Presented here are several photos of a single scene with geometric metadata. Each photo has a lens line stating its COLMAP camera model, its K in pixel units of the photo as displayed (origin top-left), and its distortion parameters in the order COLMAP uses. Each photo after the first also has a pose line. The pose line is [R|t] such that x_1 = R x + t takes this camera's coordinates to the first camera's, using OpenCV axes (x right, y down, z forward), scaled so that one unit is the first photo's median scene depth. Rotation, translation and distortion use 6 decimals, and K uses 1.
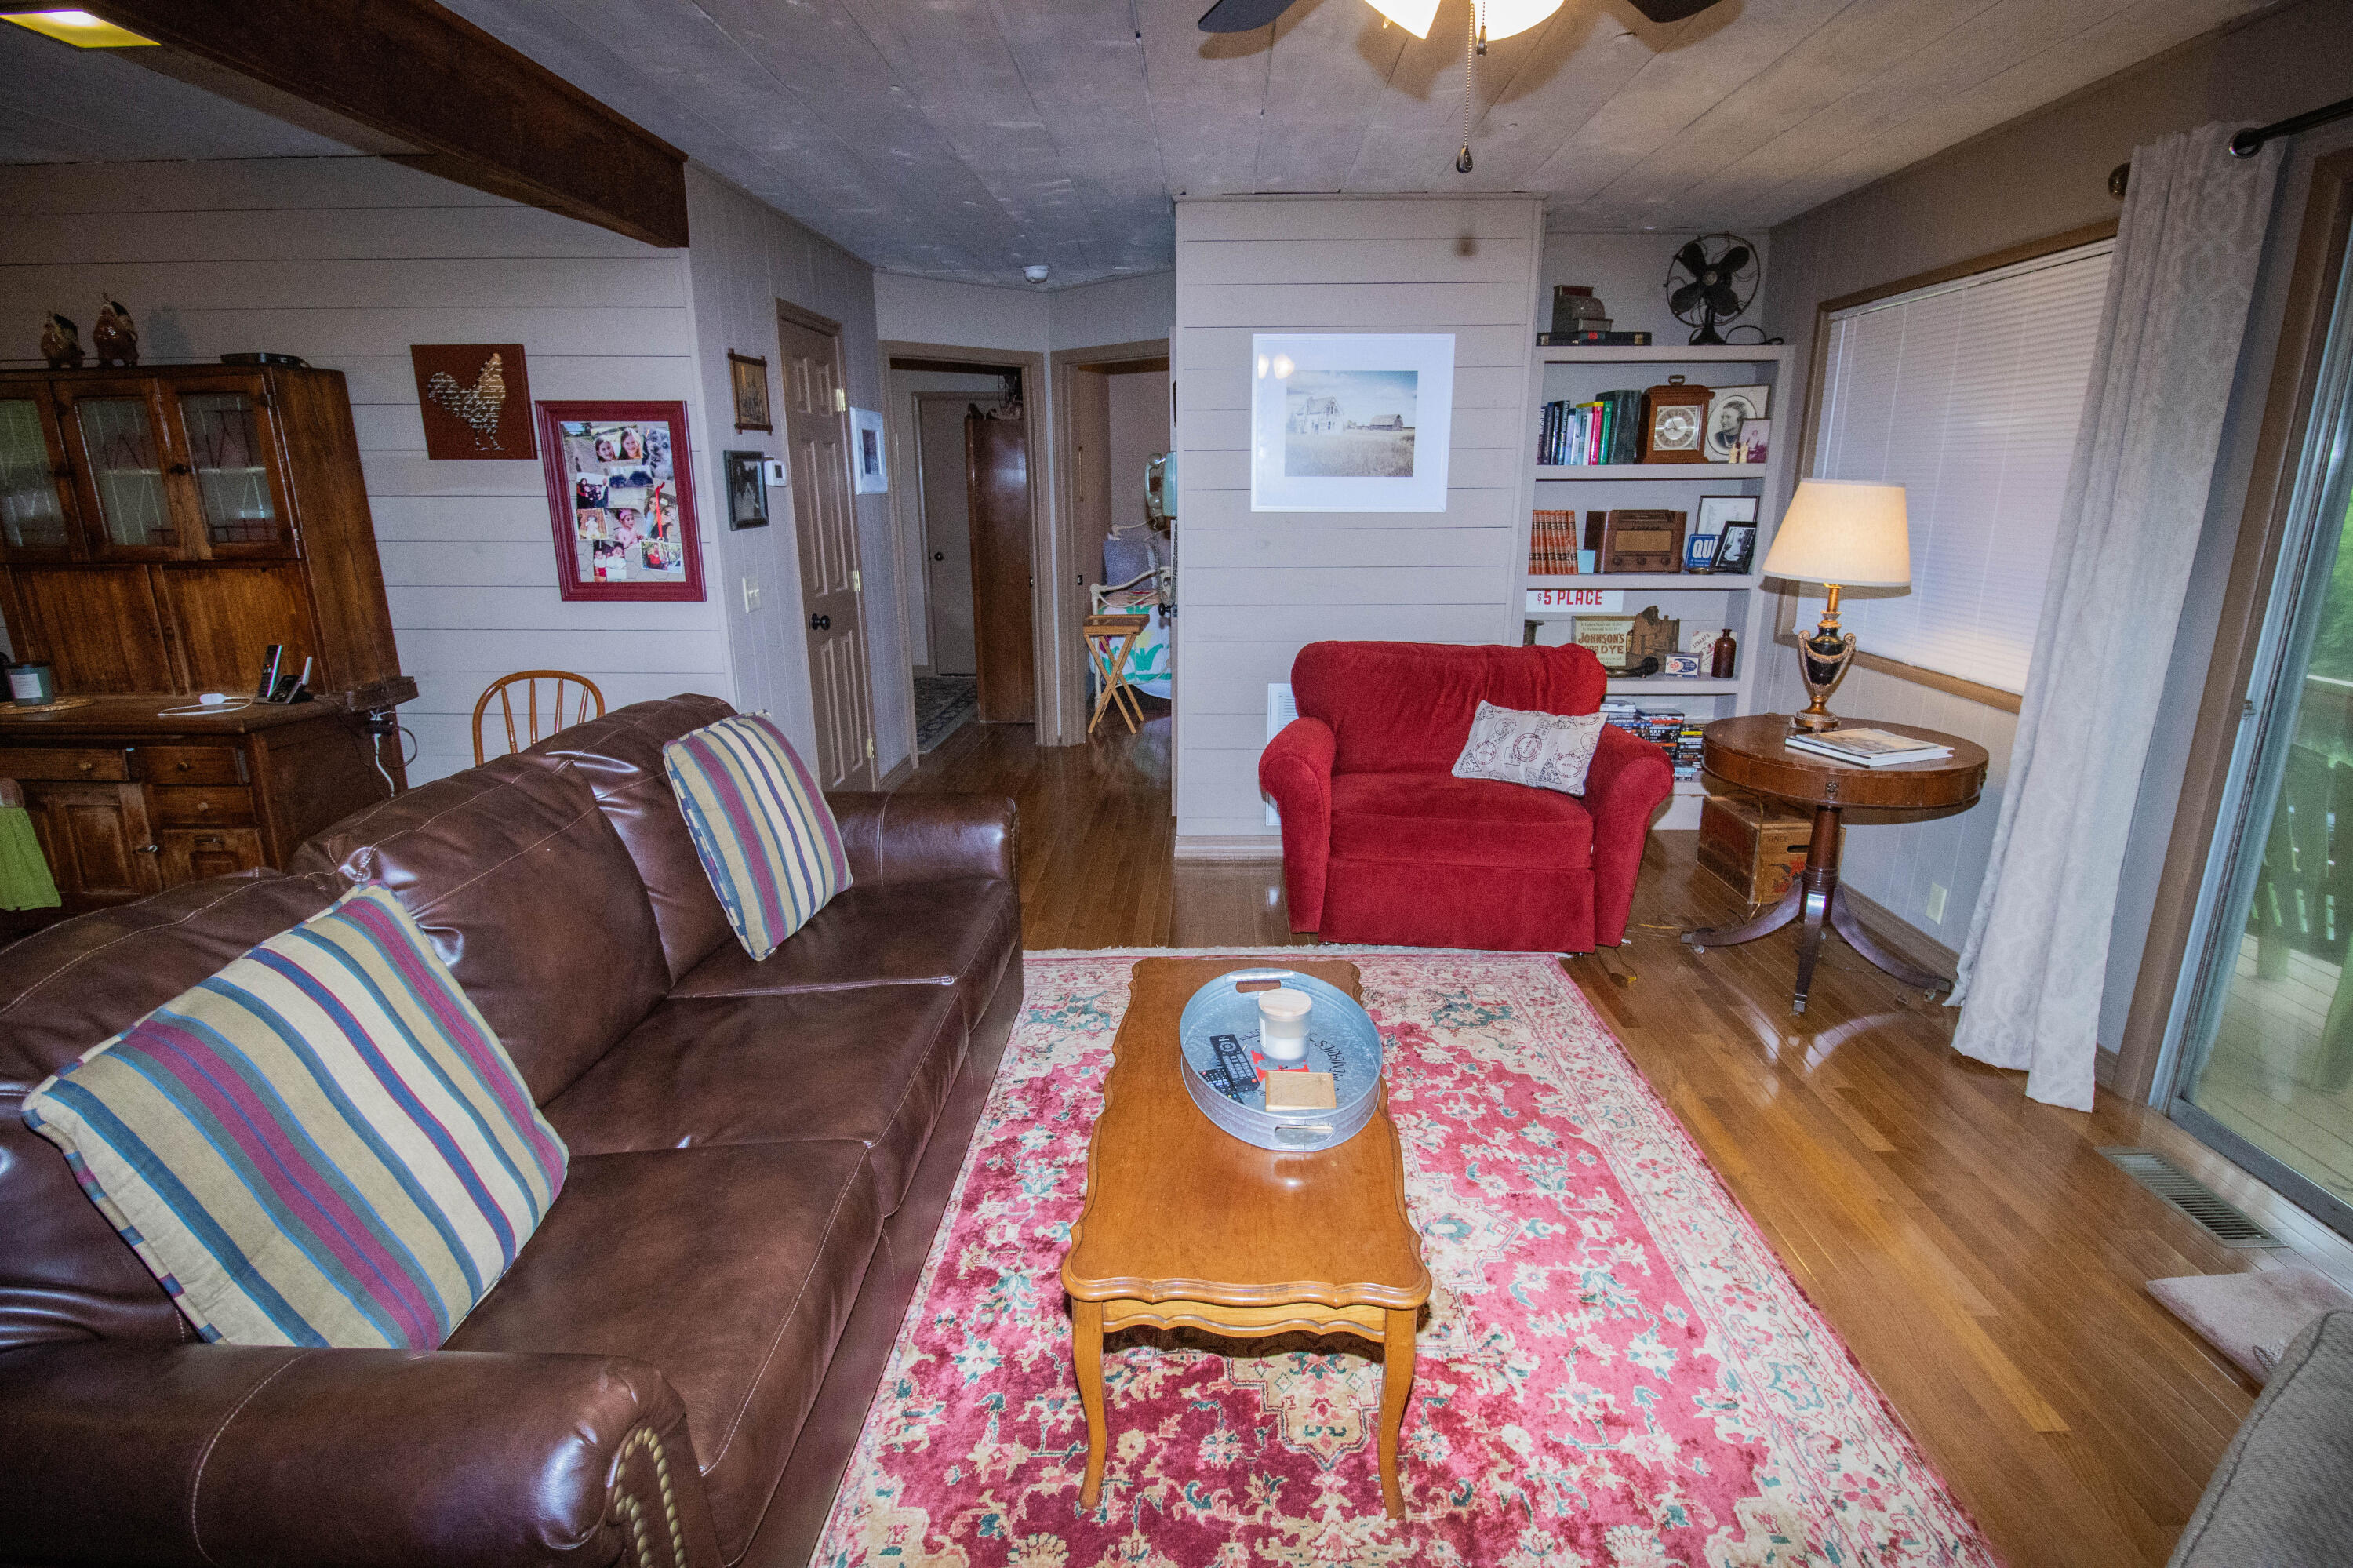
lens RADIAL K [[1108.6, 0, 1192.7], [0, 1108.6, 776.9], [0, 0, 1]] dist [0.000990, -0.011386]
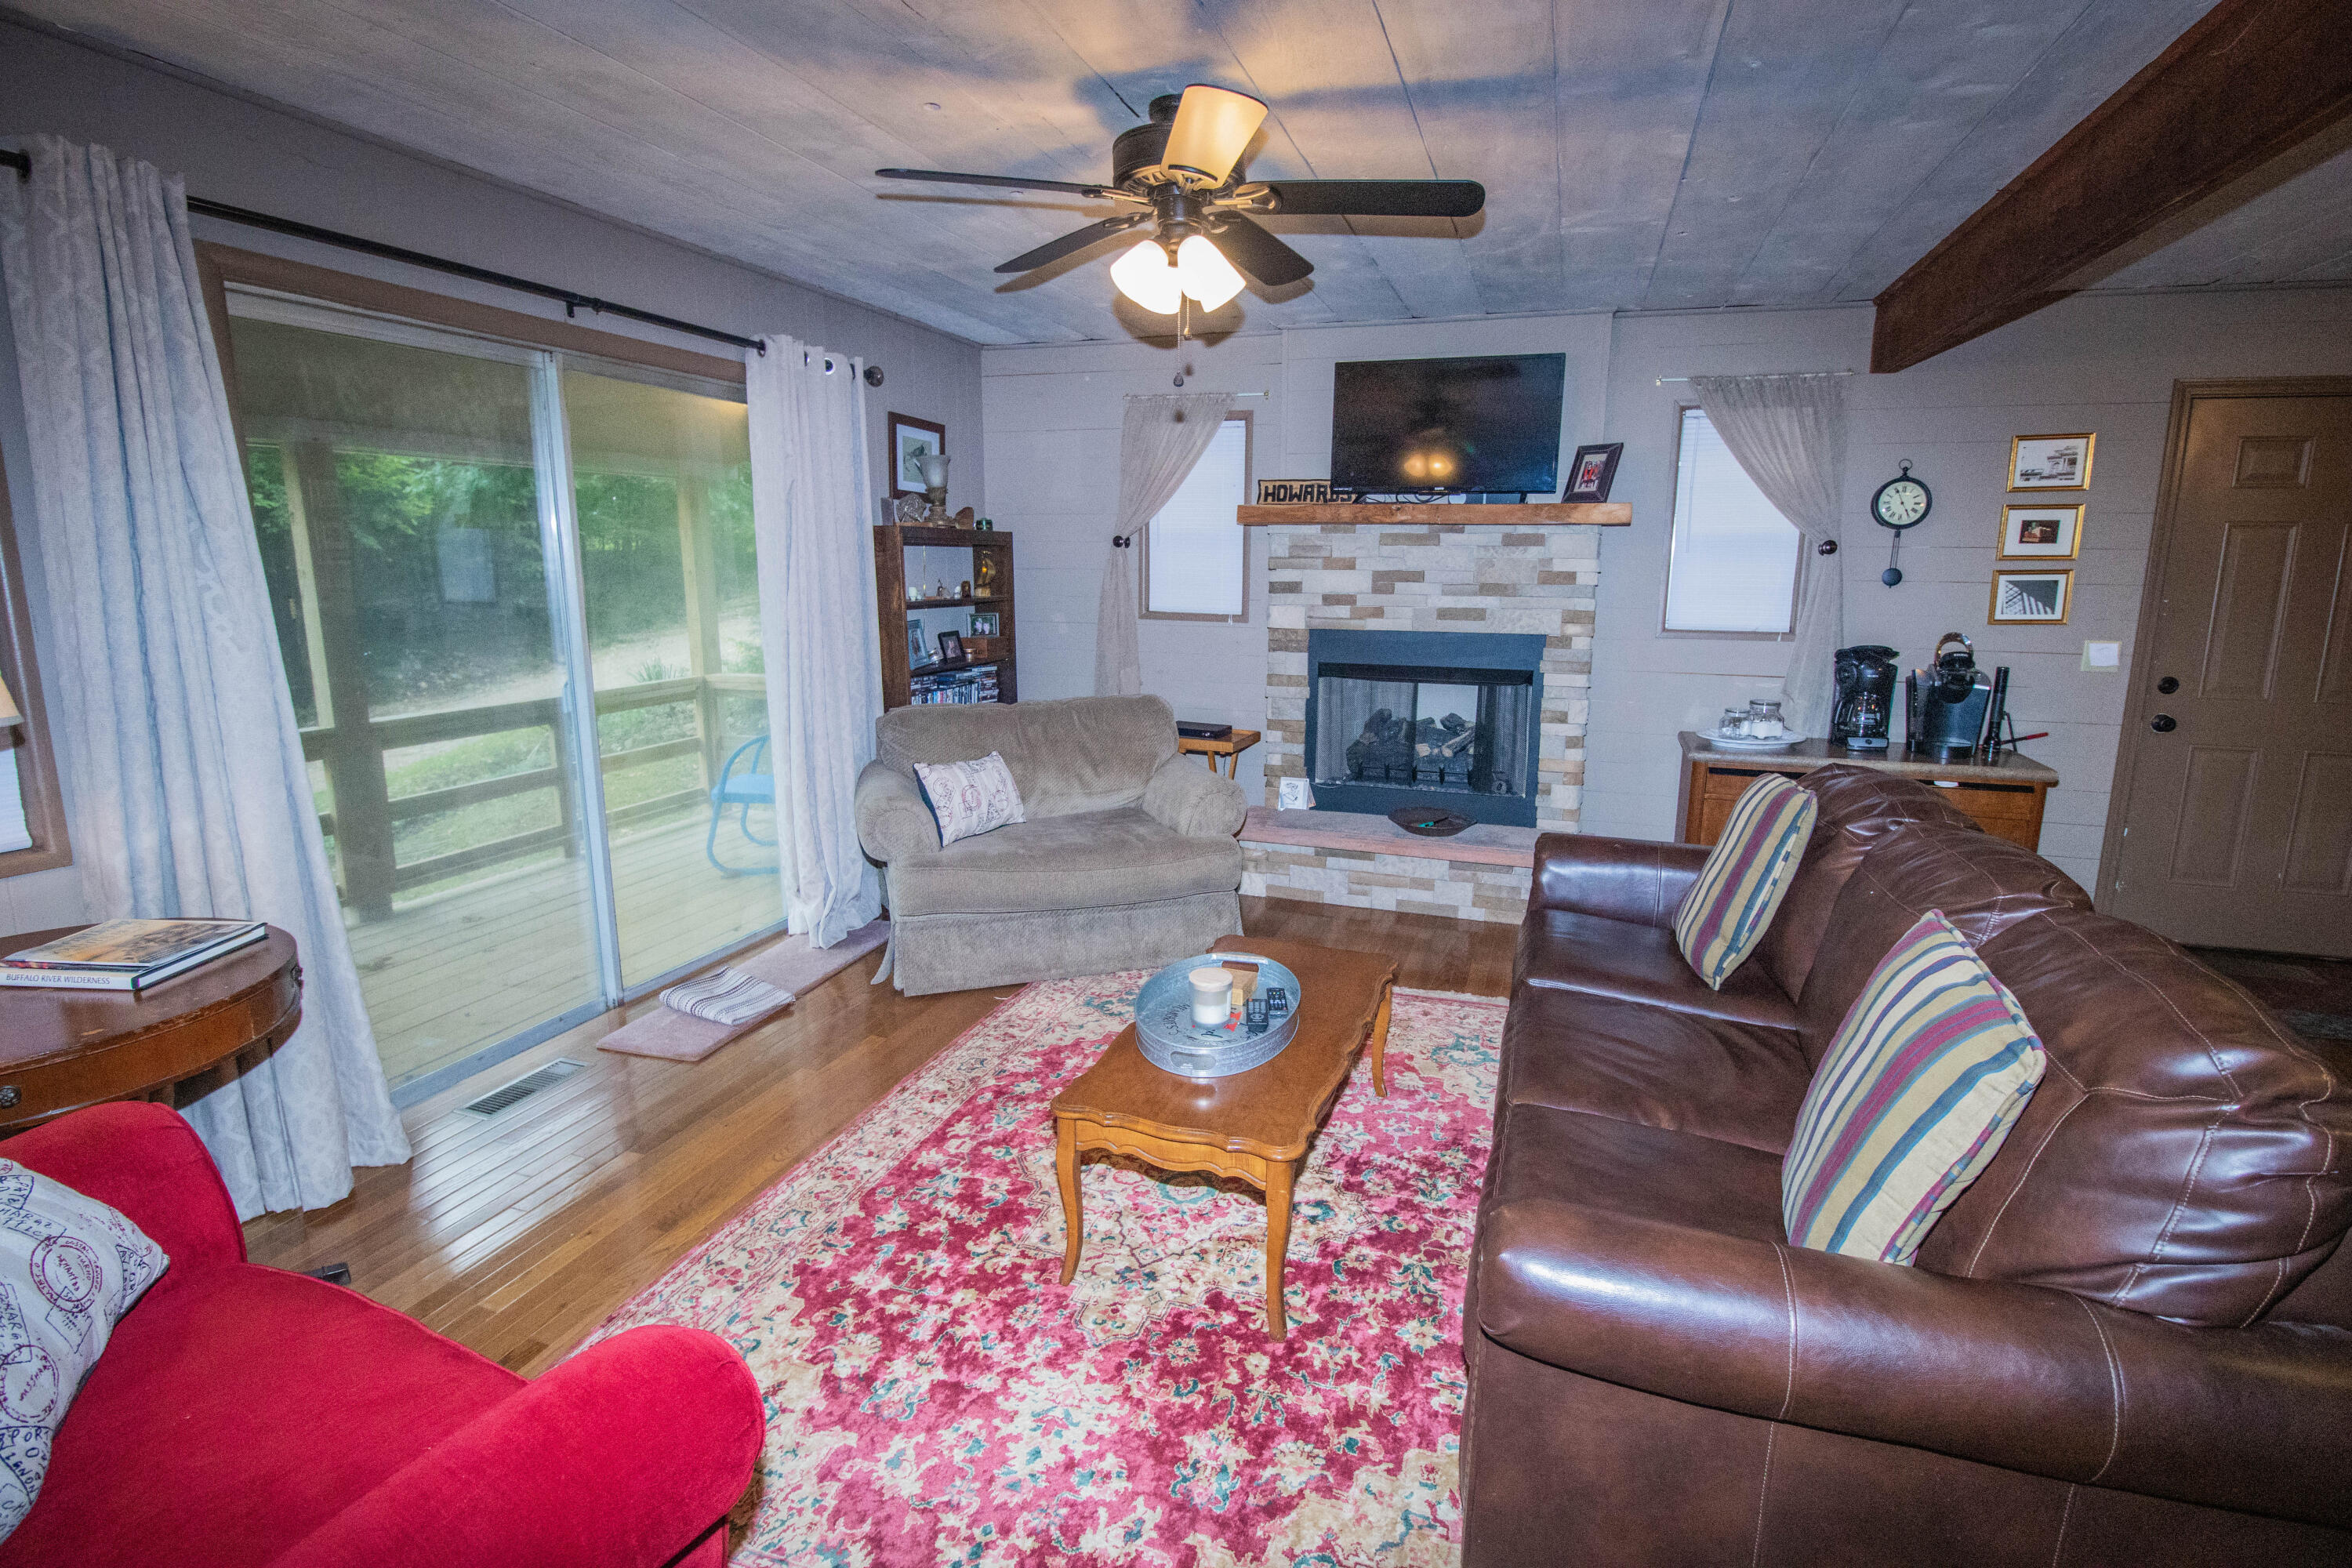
lens RADIAL K [[1108.1, 0, 1187.5], [0, 1108.1, 779.7], [0, 0, 1]] dist [0.000990, -0.011386]
pose [[-0.950635, -0.067845, 0.302805, -0.142660], [0.071691, 0.901392, 0.427029, -0.301007], [-0.301918, 0.427656, -0.852030, 1.146441]]
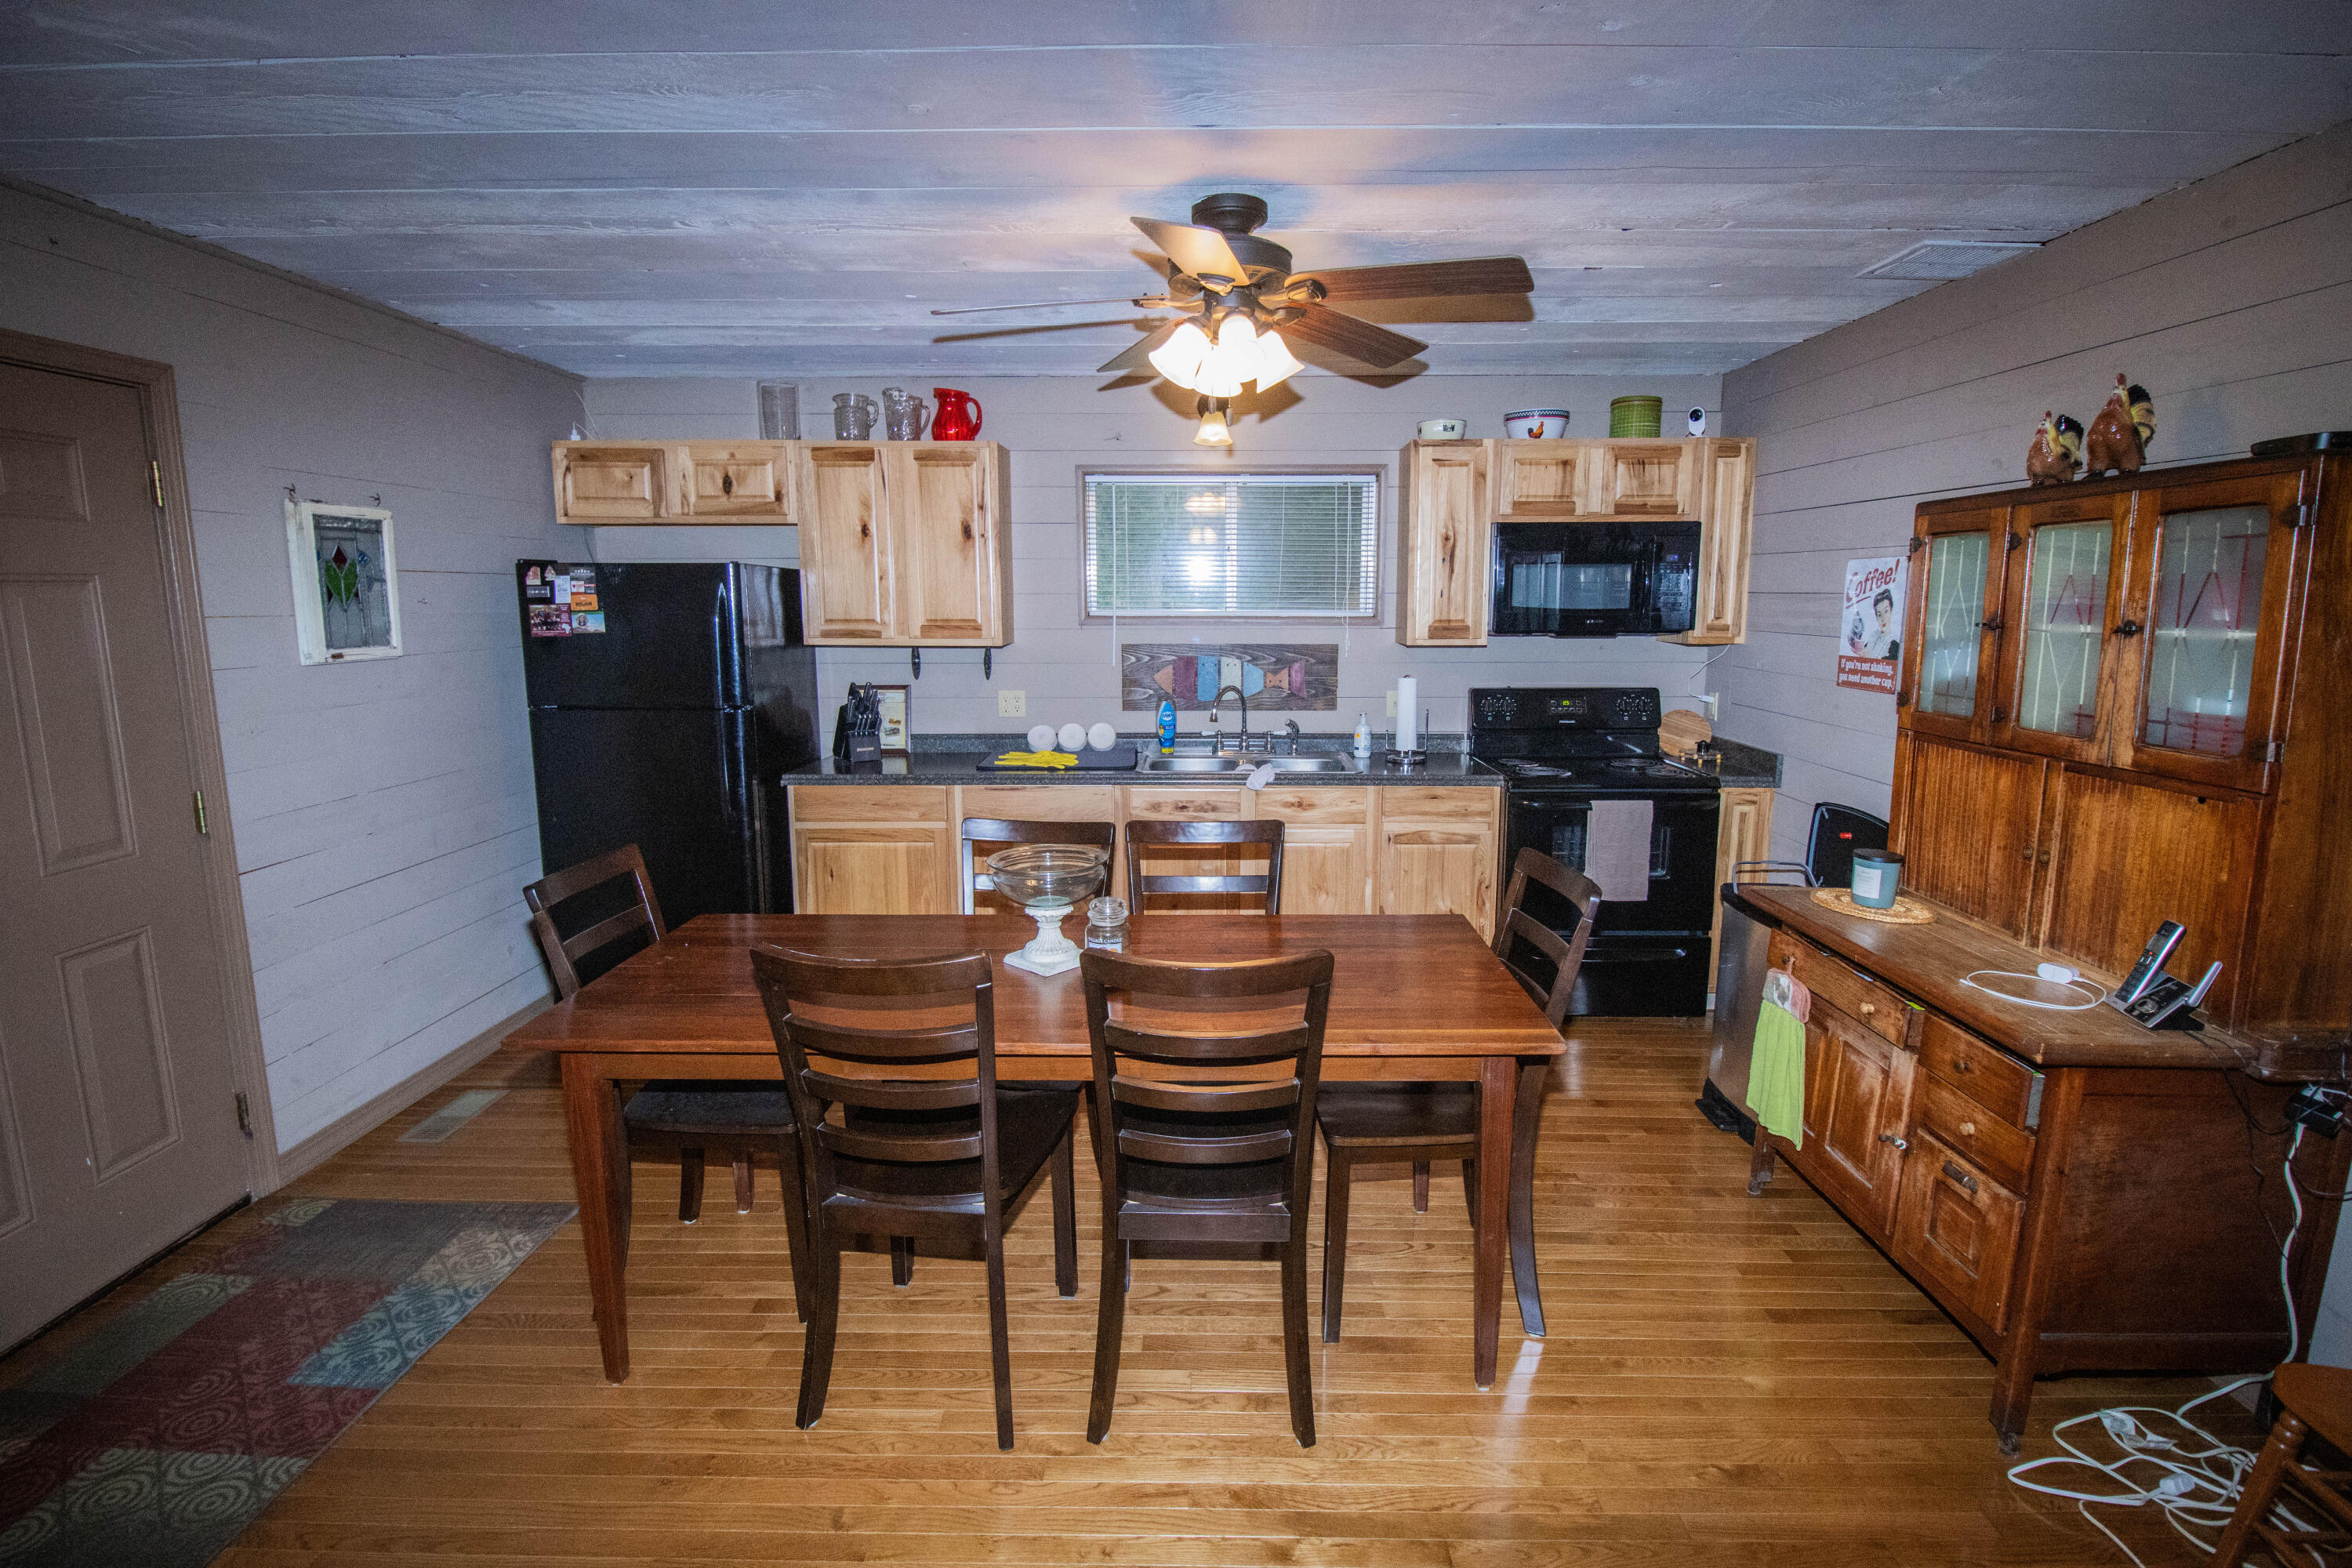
lens RADIAL K [[1108.1, 0, 1199.9], [0, 1108.1, 764.2], [0, 0, 1]] dist [0.000990, -0.011386]
pose [[0.017817, 0.151617, -0.988279, -0.262102], [-0.254610, 0.956538, 0.142157, -0.146360], [0.966880, 0.249093, 0.055646, 0.425947]]
